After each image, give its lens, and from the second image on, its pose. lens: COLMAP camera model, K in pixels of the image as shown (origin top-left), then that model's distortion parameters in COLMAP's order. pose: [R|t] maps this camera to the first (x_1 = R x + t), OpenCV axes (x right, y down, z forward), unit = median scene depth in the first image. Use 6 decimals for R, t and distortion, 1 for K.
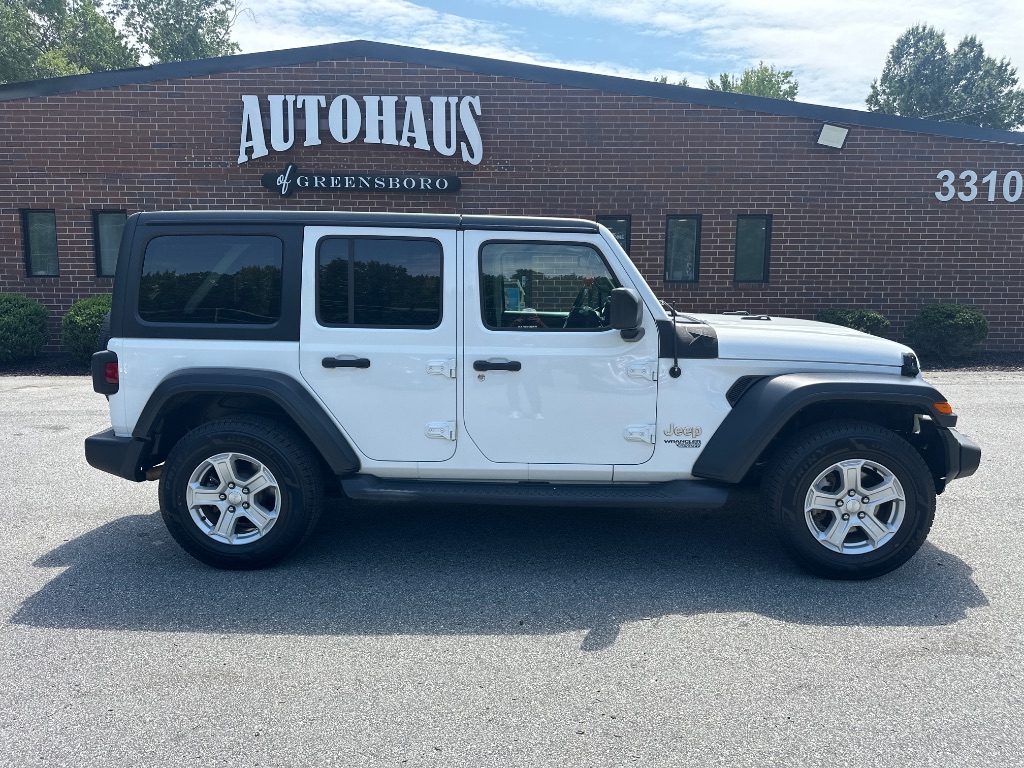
lens RADIAL K [[723.4, 0, 506.9], [0, 723.4, 389.0], [0, 0, 1]] dist [0.038615, -0.047815]
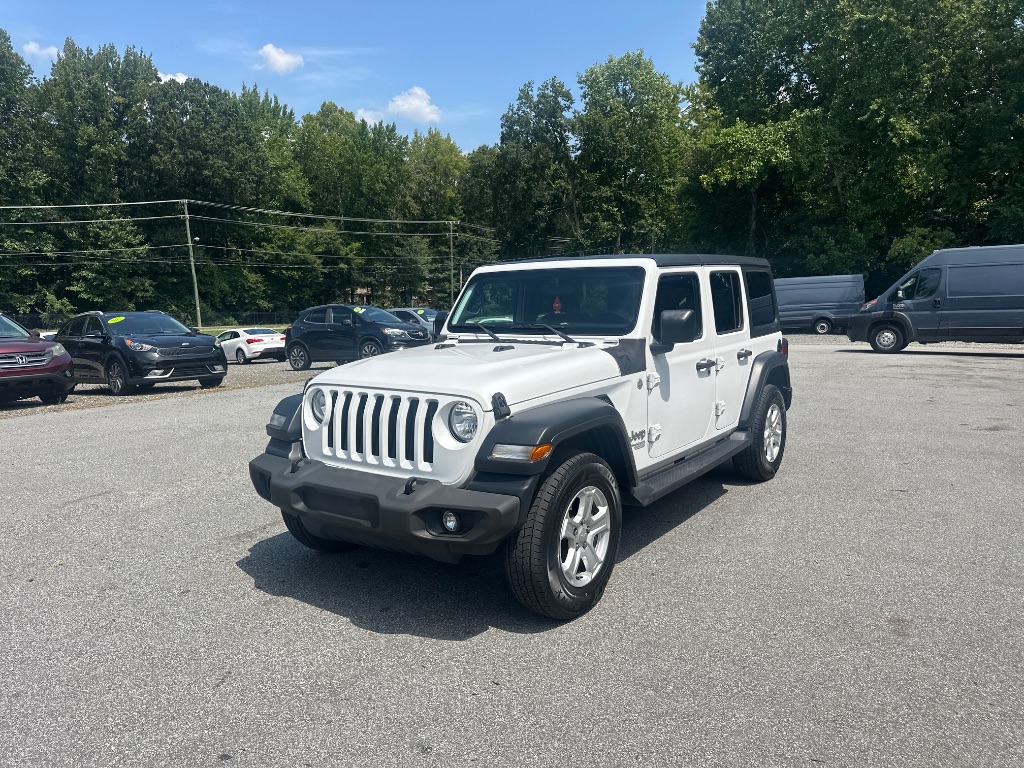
lens RADIAL K [[723.4, 0, 524.9], [0, 723.4, 383.4], [0, 0, 1]] dist [0.038615, -0.047815]
pose [[-0.527786, 0.111704, -0.842000, 0.385577], [-0.114562, 0.972894, 0.200879, -0.087957], [0.841616, 0.202482, -0.500683, 0.538222]]
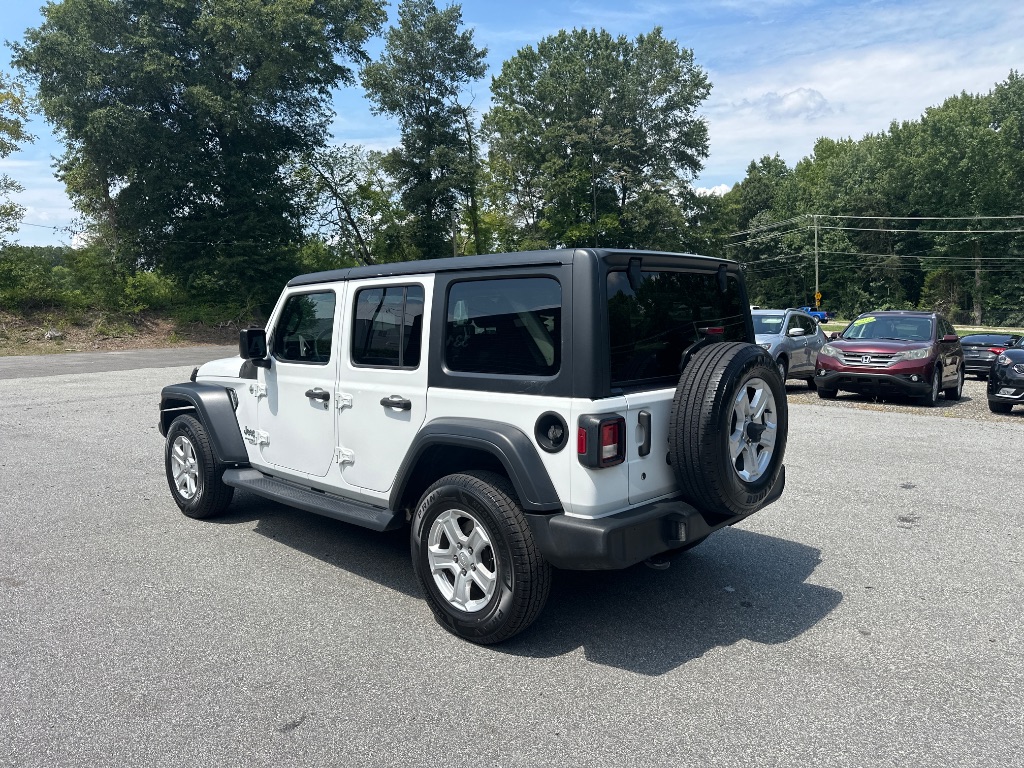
lens RADIAL K [[723.4, 0, 515.4], [0, 723.4, 390.1], [0, 0, 1]] dist [0.038615, -0.047815]
pose [[-0.768769, -0.063463, 0.636370, -0.289819], [0.105696, 0.968772, 0.224299, -0.100301], [-0.630732, 0.239696, -0.738054, 0.617494]]
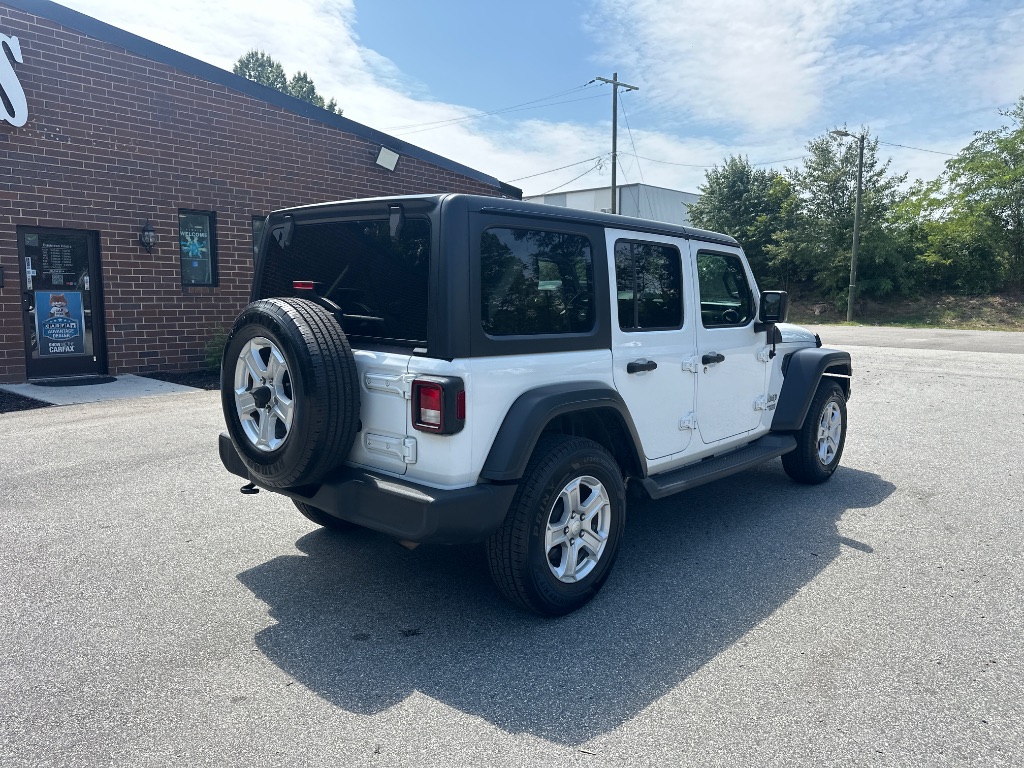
lens RADIAL K [[723.4, 0, 518.3], [0, 723.4, 389.8], [0, 0, 1]] dist [0.038615, -0.047815]
pose [[0.634313, -0.101045, 0.766444, -0.320274], [0.105347, 0.993471, 0.043789, -0.019321], [-0.765865, 0.052966, 0.640817, 0.142445]]
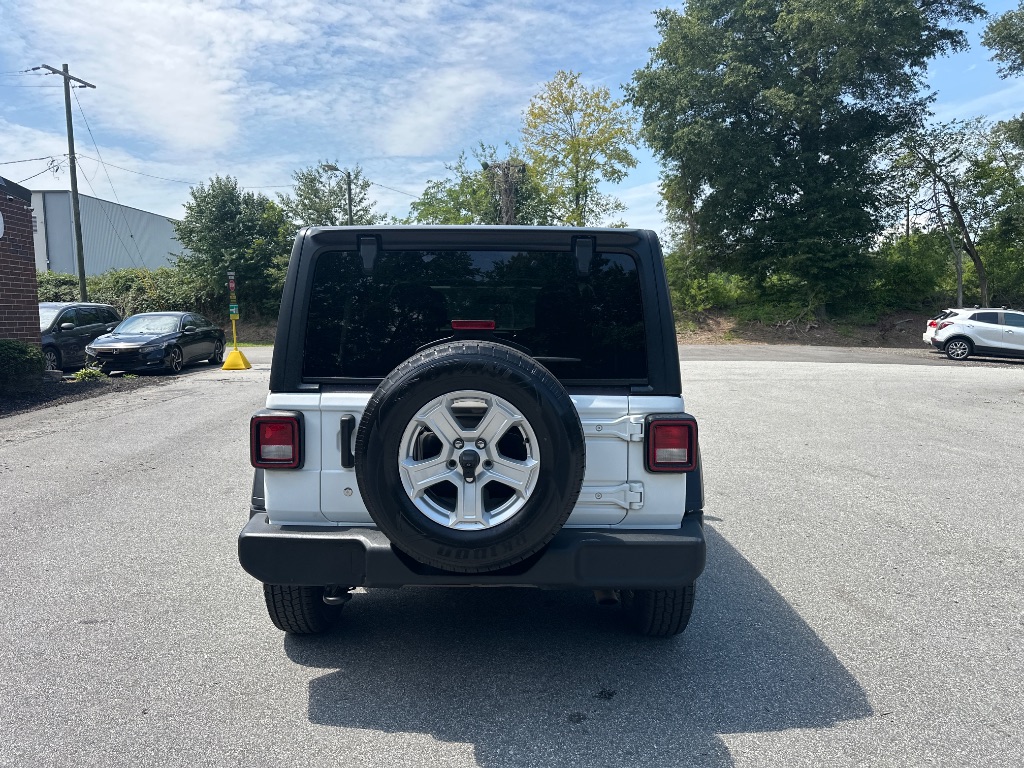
lens RADIAL K [[723.4, 0, 505.5], [0, 723.4, 383.7], [0, 0, 1]] dist [0.038615, -0.047815]
pose [[-0.041201, -0.097684, 0.994364, -0.380715], [0.149220, 0.983446, 0.102794, -0.055428], [-0.987945, 0.152614, -0.025943, 0.357912]]
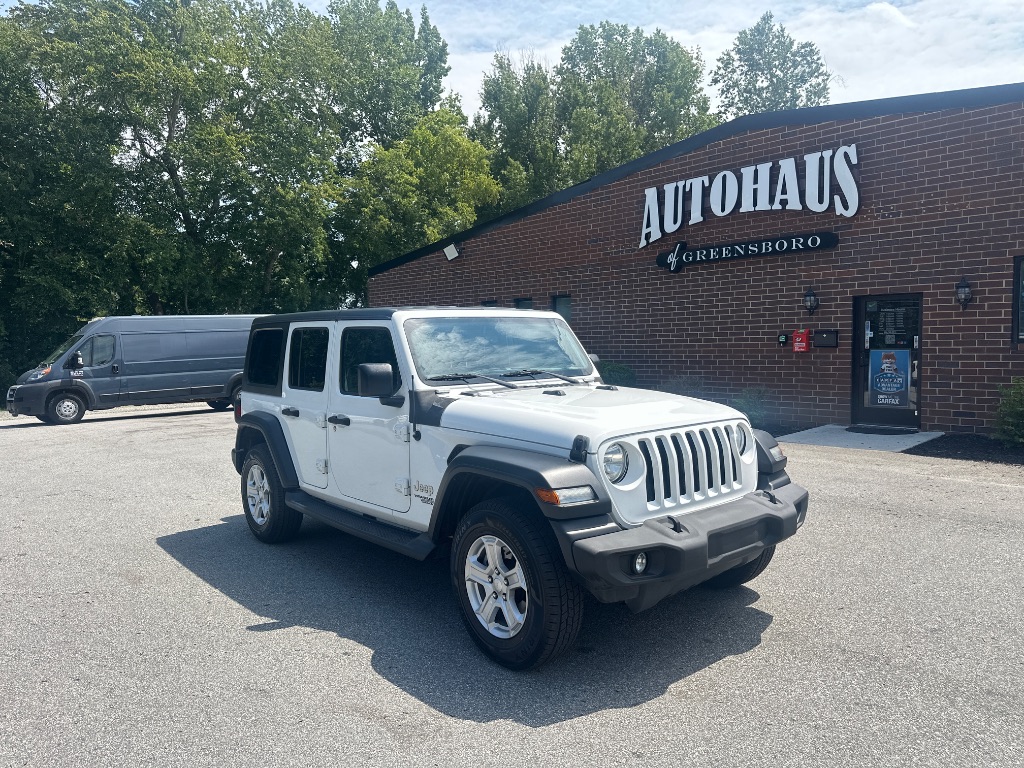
lens RADIAL K [[723.4, 0, 510.7], [0, 723.4, 386.1], [0, 0, 1]] dist [0.038615, -0.047815]
pose [[0.684962, 0.023697, -0.728194, 0.337942], [-0.086507, 0.995046, -0.048990, -0.016207], [0.723425, 0.096551, 0.683618, 0.087224]]
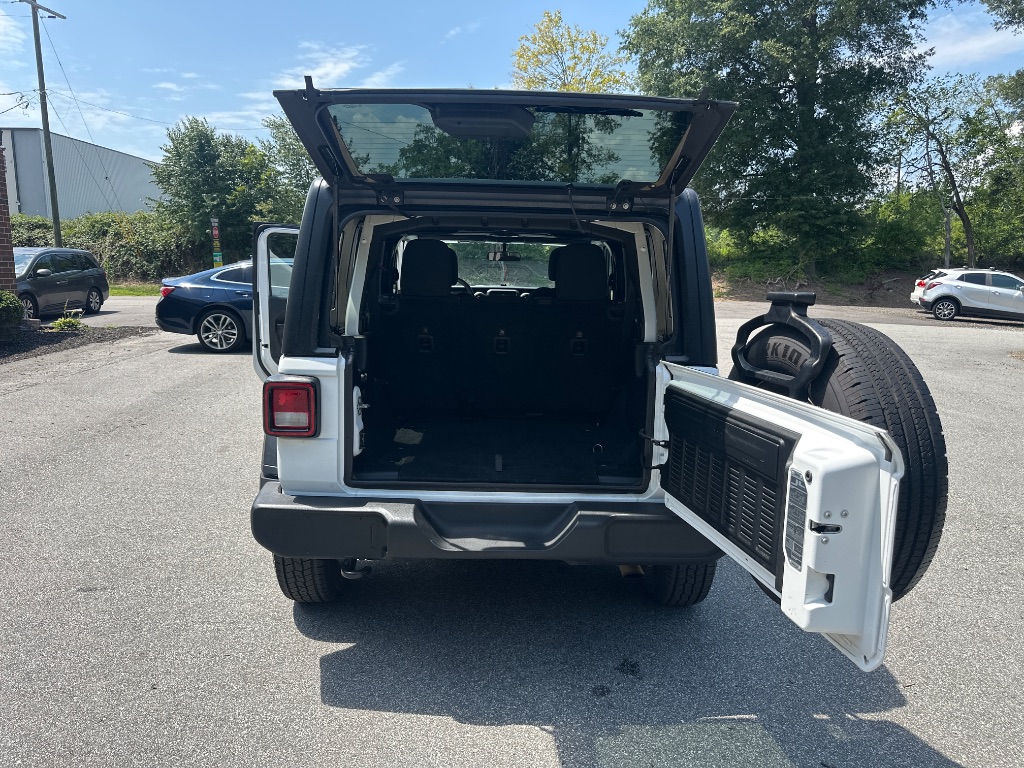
lens RADIAL K [[723.4, 0, 515.0], [0, 723.4, 387.4], [0, 0, 1]] dist [0.038615, -0.047815]
pose [[-0.072725, -0.167397, 0.983204, -0.368102], [0.132546, 0.975447, 0.175881, -0.059619], [-0.988505, 0.143111, -0.048751, 0.369175]]
